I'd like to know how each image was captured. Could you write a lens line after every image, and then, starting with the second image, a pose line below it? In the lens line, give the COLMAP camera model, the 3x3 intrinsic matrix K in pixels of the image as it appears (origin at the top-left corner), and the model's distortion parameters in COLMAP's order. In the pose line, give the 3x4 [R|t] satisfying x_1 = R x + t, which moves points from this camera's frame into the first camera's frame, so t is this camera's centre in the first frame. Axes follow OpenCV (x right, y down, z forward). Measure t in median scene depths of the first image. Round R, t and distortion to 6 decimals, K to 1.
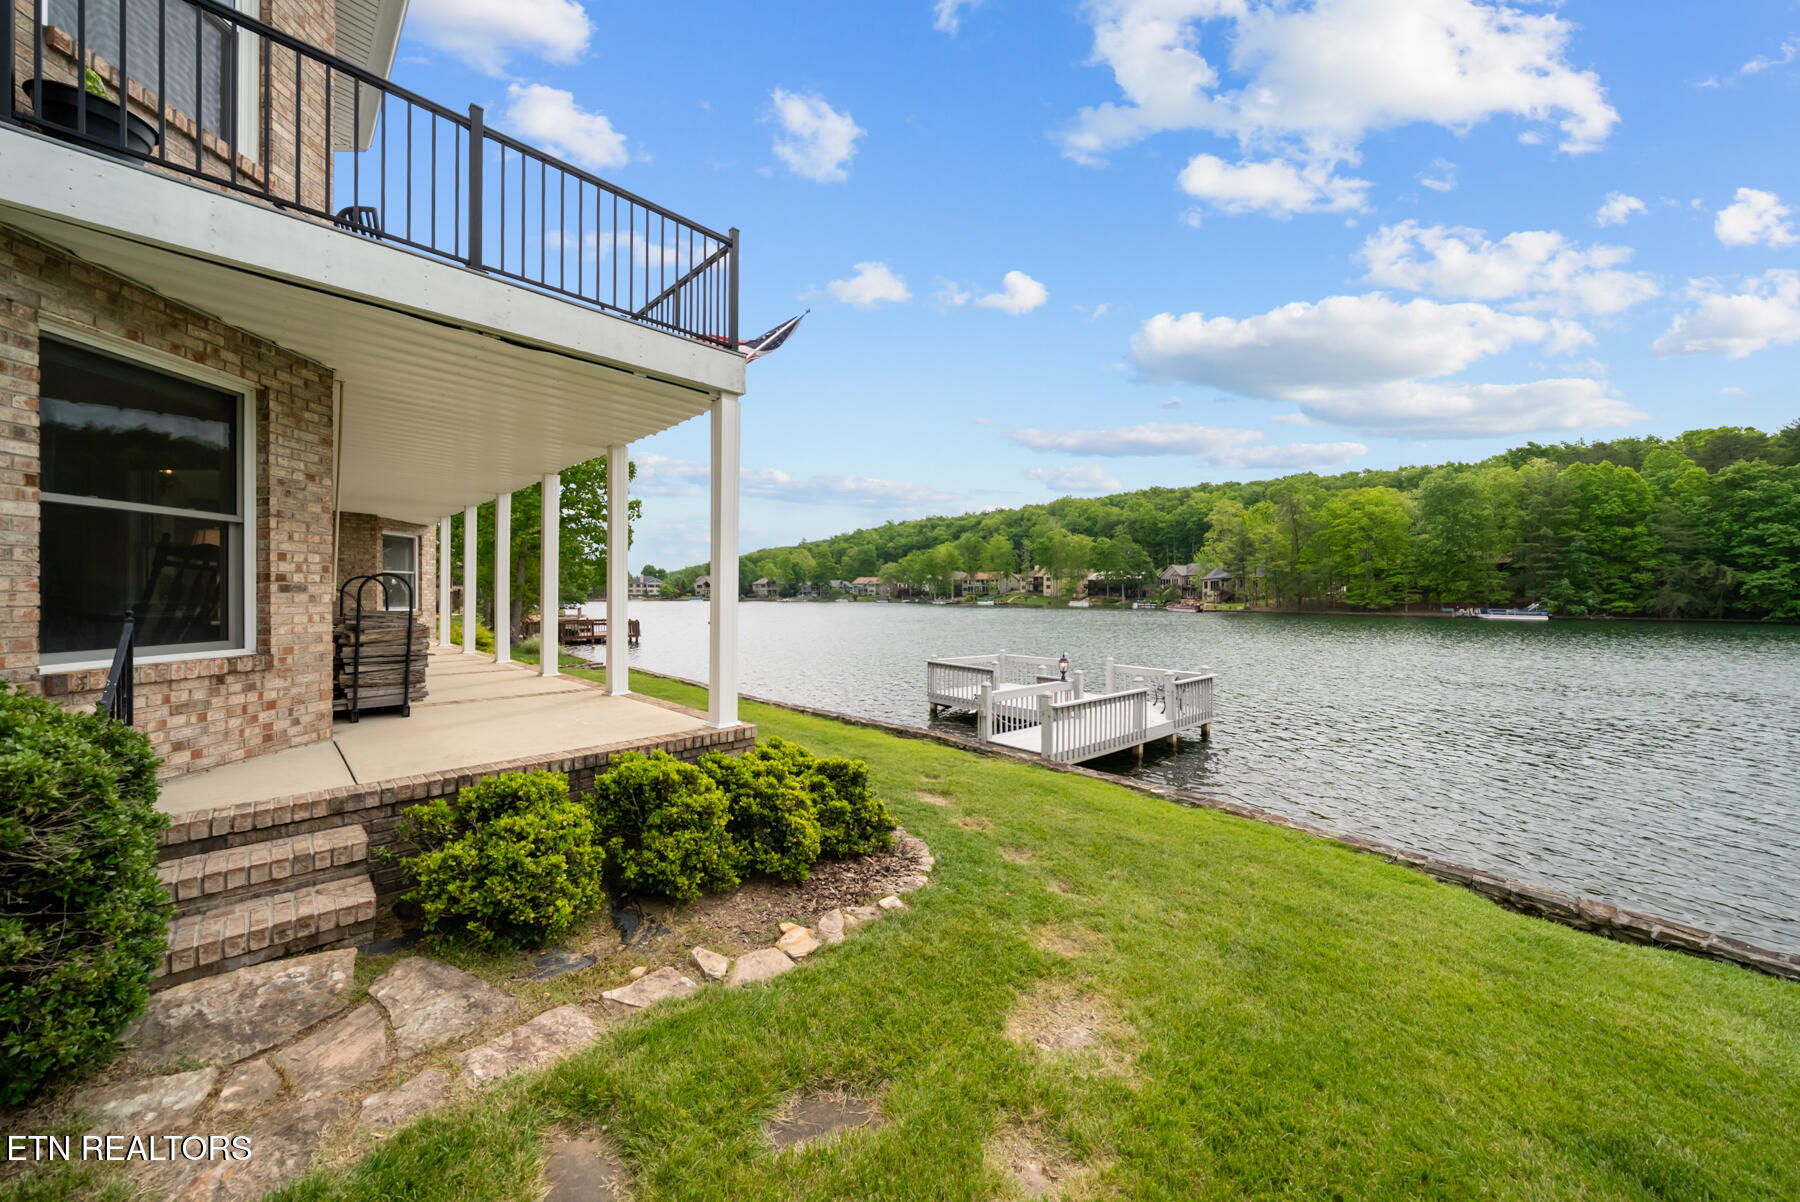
lens RADIAL K [[617.8, 0, 898.0], [0, 617.8, 602.5], [0, 0, 1]] dist [-0.002533, -0.000313]
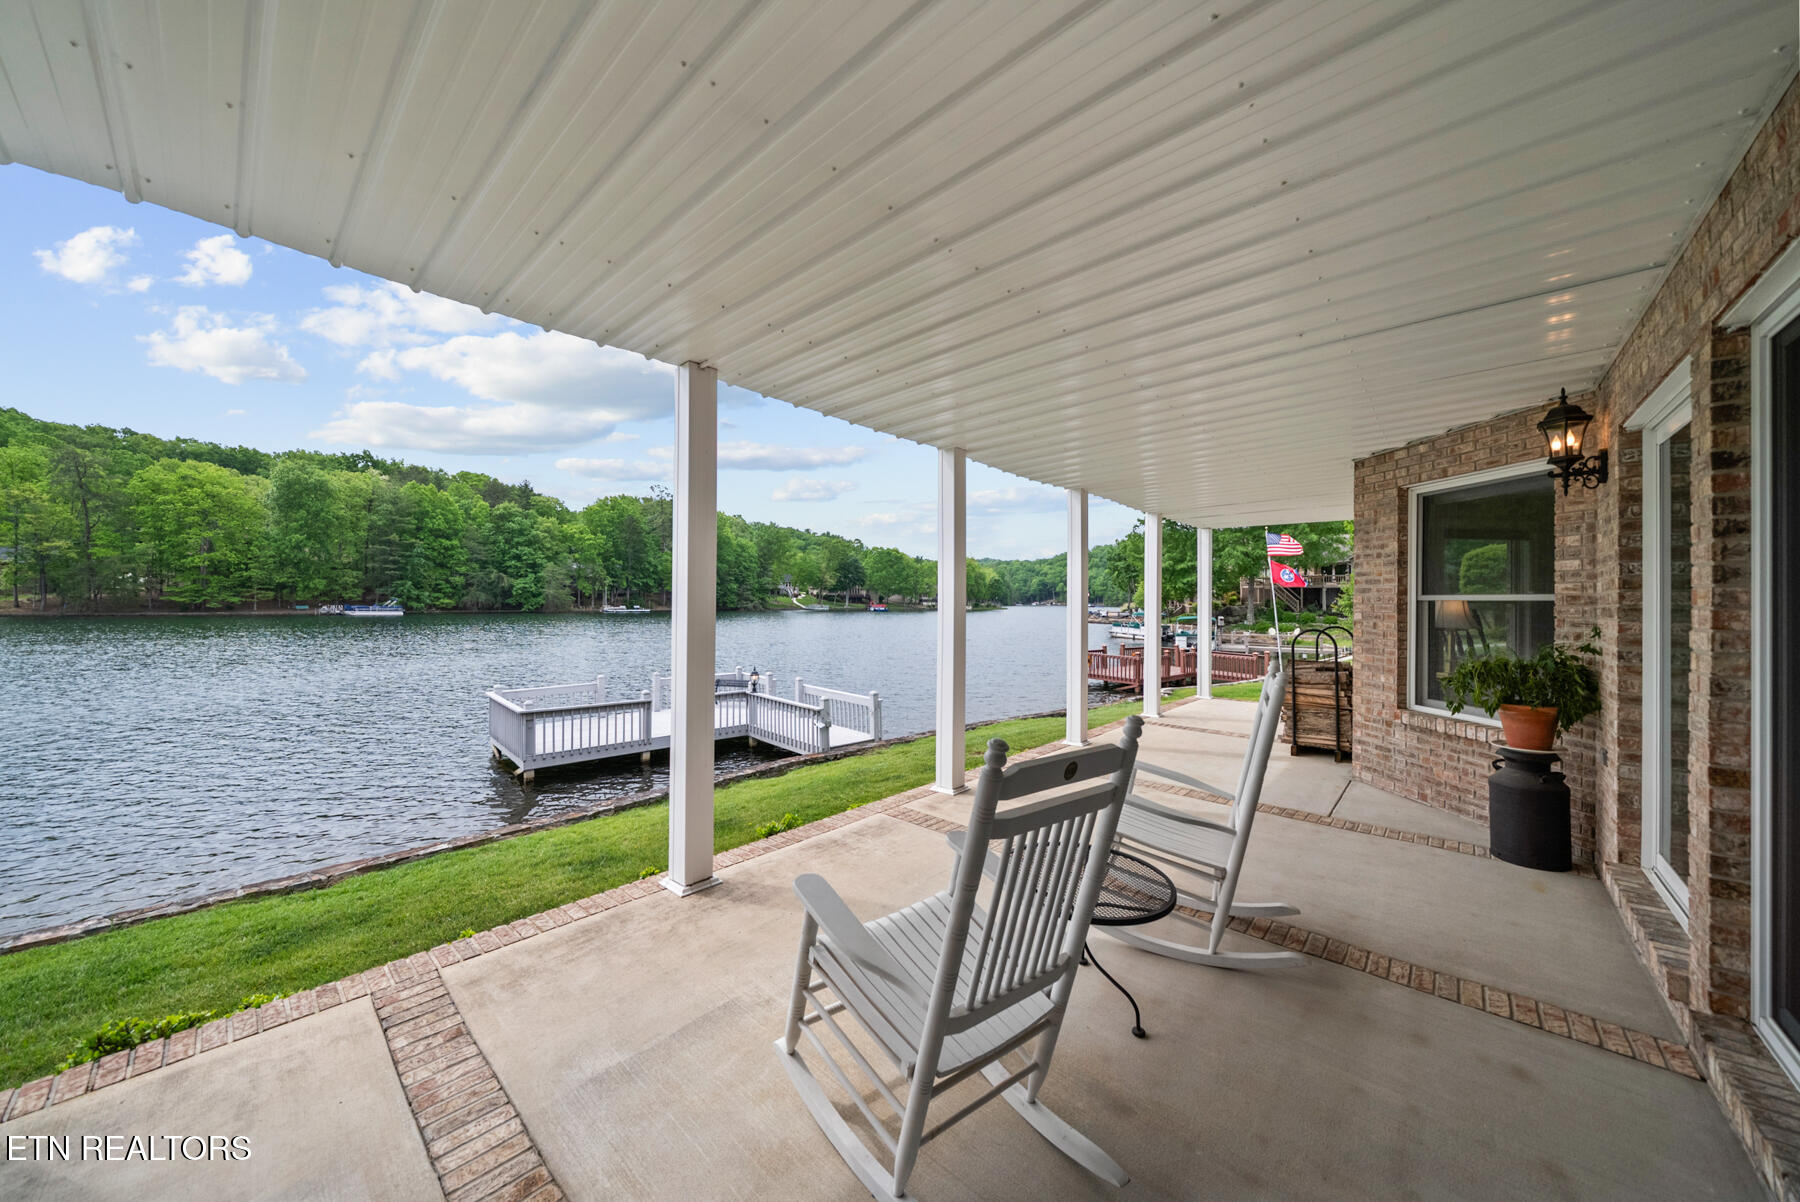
lens RADIAL K [[619.5, 0, 893.9], [0, 619.5, 593.8], [0, 0, 1]] dist [-0.001966, -0.000259]
pose [[-0.026772, 0.002950, 0.999637, -0.085686], [0.000969, 0.999995, -0.002925, -0.004608], [-0.999641, 0.000891, -0.026775, 0.080301]]
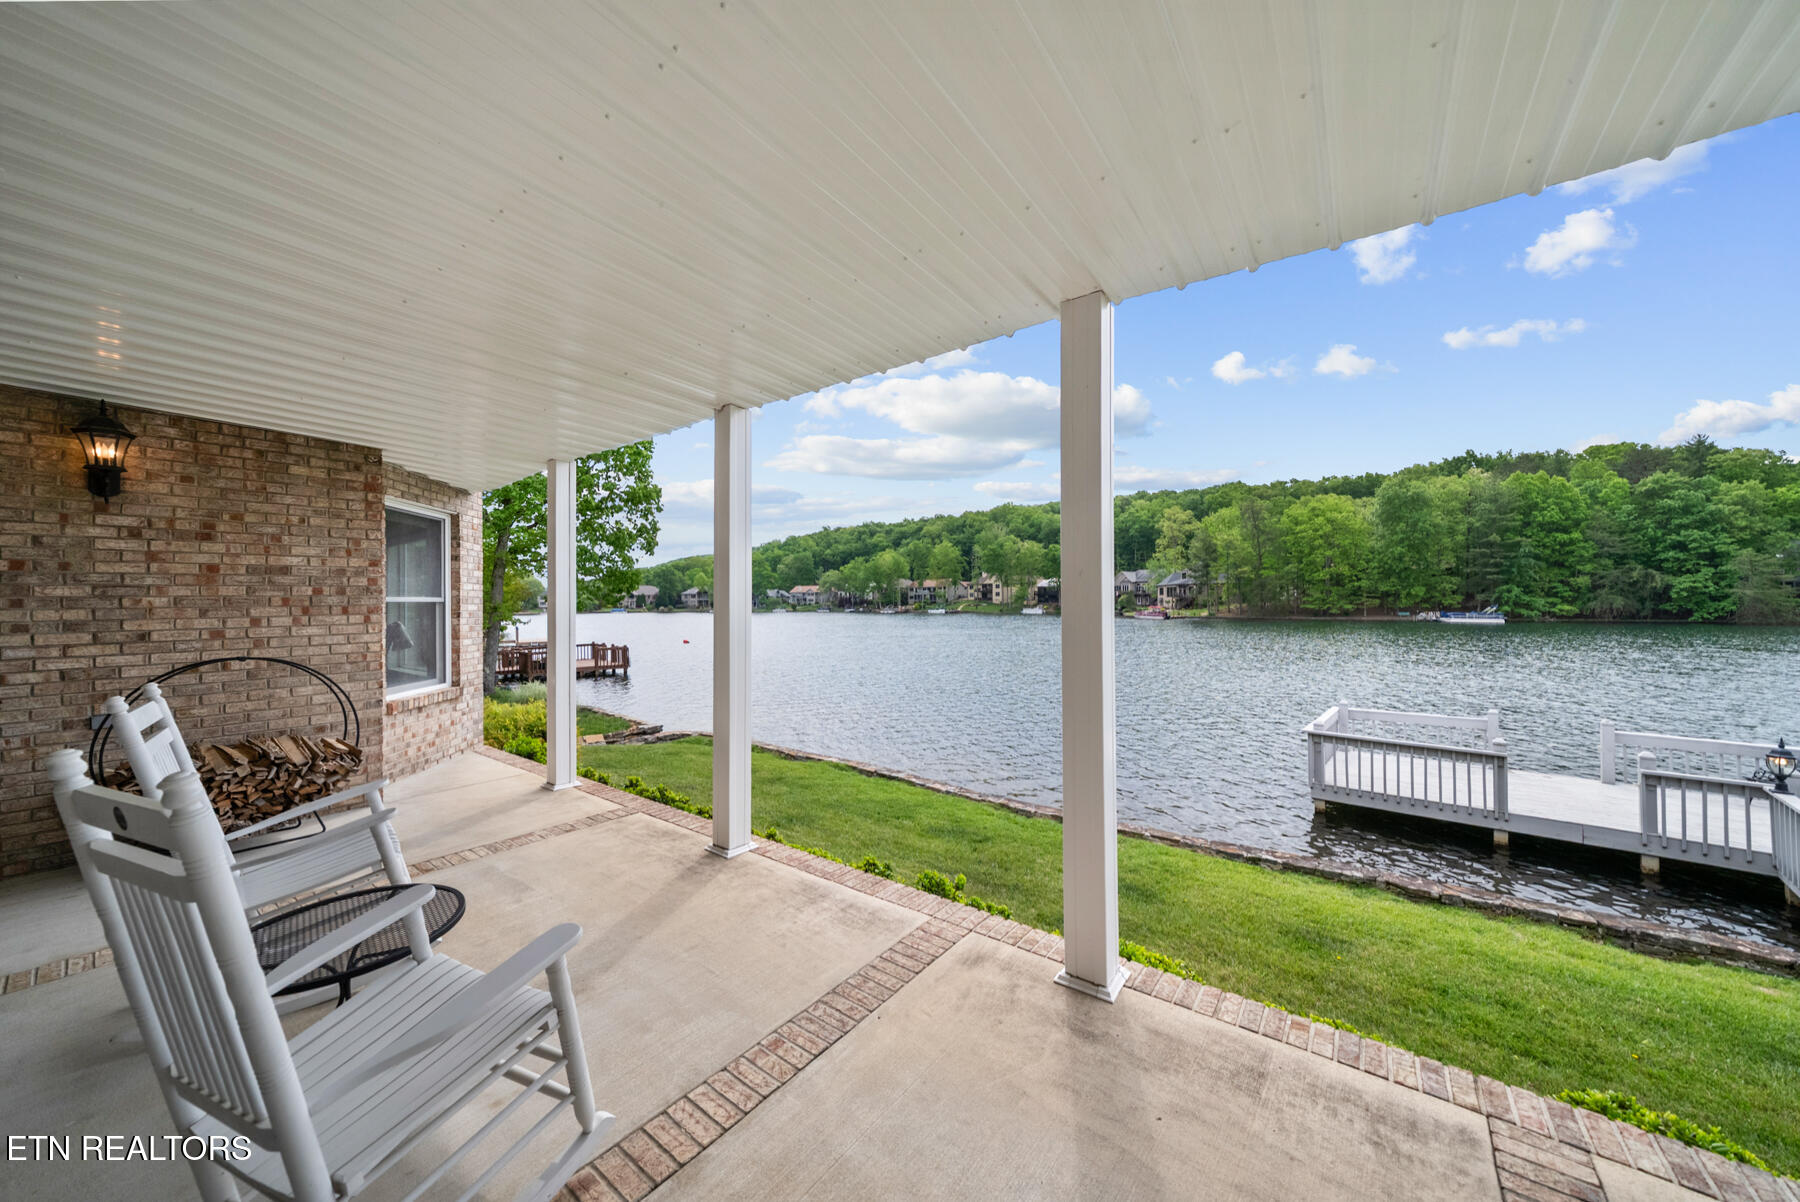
lens RADIAL K [[624.9, 0, 900.0], [0, 624.9, 601.0], [0, 0, 1]] dist [-0.003030, -0.000280]
pose [[0.992215, -0.010768, 0.124070, -0.058703], [0.012624, 0.999820, -0.014186, -0.004216], [-0.123895, 0.015641, 0.992172, 0.059406]]
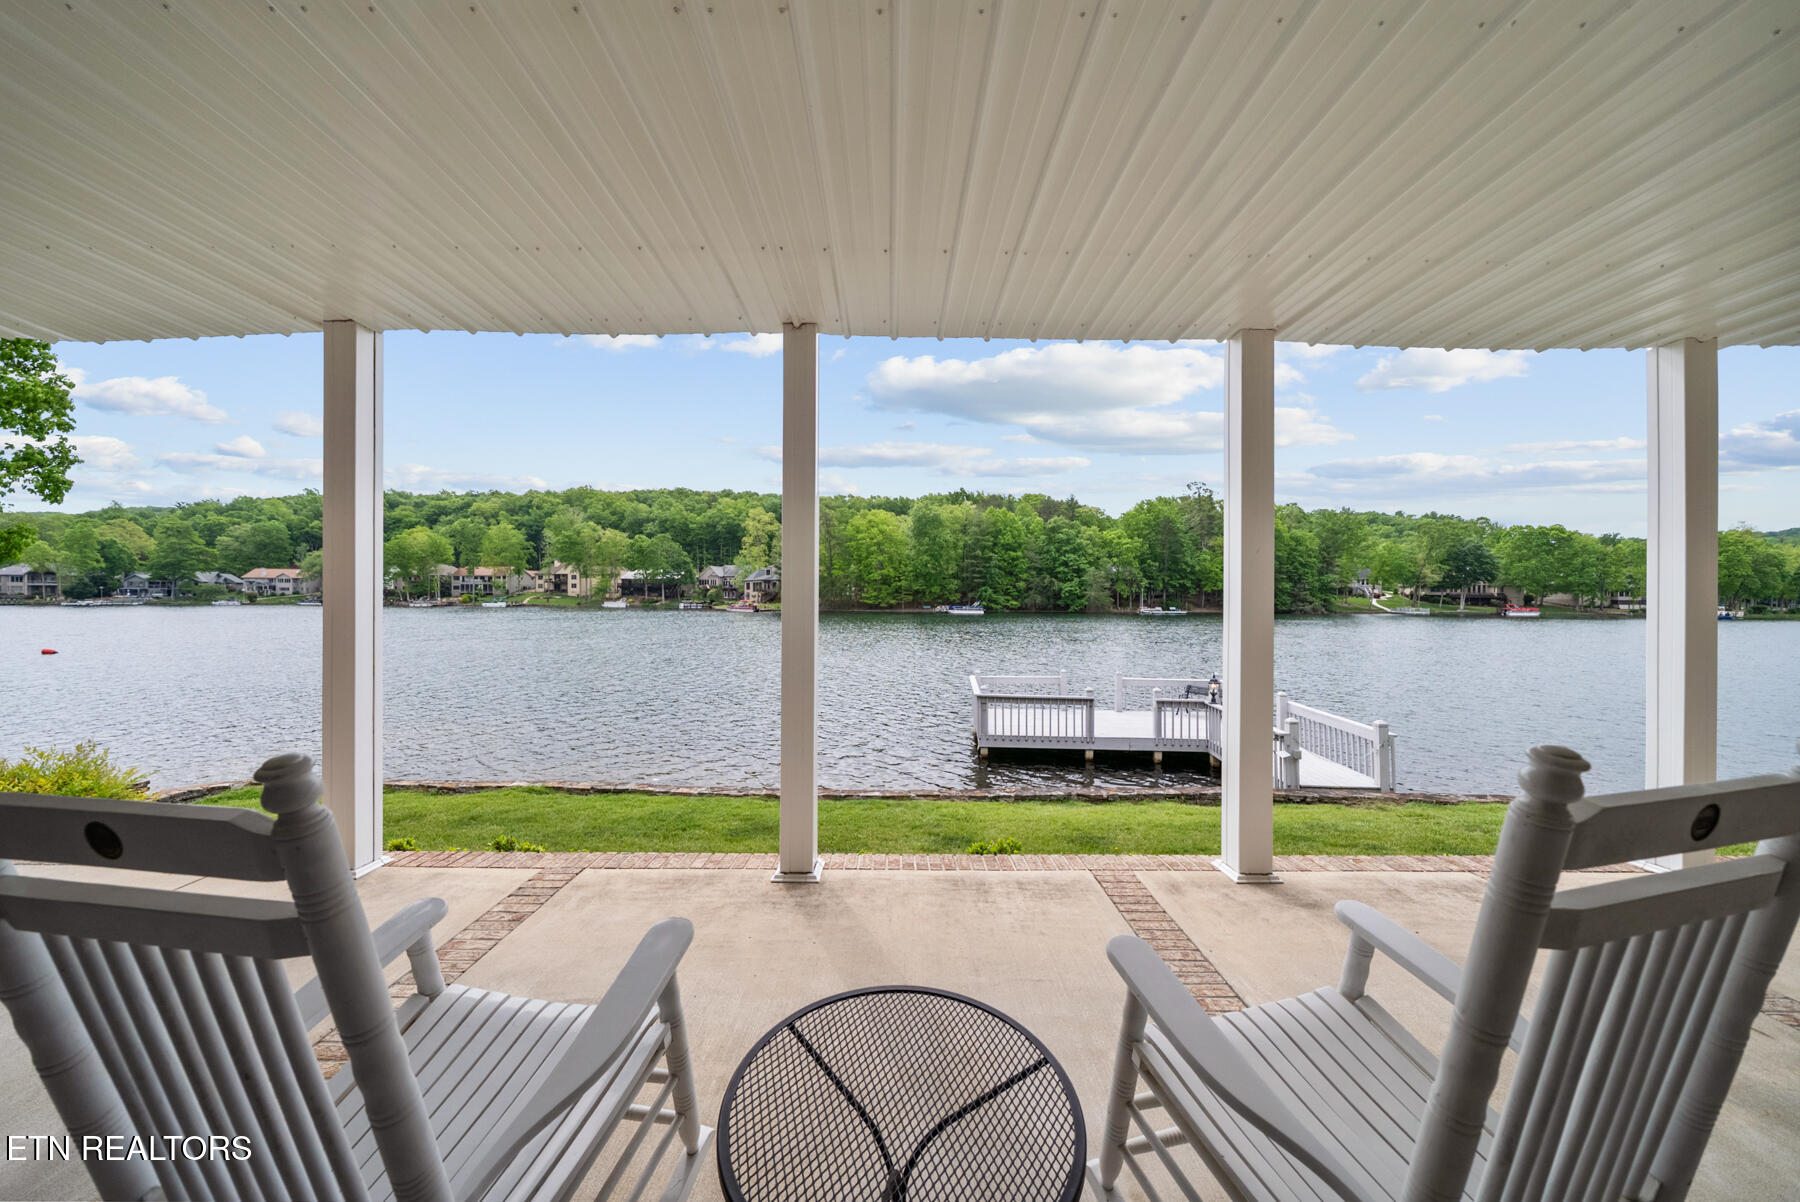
lens RADIAL K [[617.8, 0, 898.0], [0, 617.8, 602.5], [0, 0, 1]] dist [-0.002533, -0.000313]
pose [[0.715529, -0.007844, 0.698539, -0.075196], [0.006784, 0.999968, 0.004280, -0.003535], [-0.698550, 0.001677, 0.715559, 0.069265]]
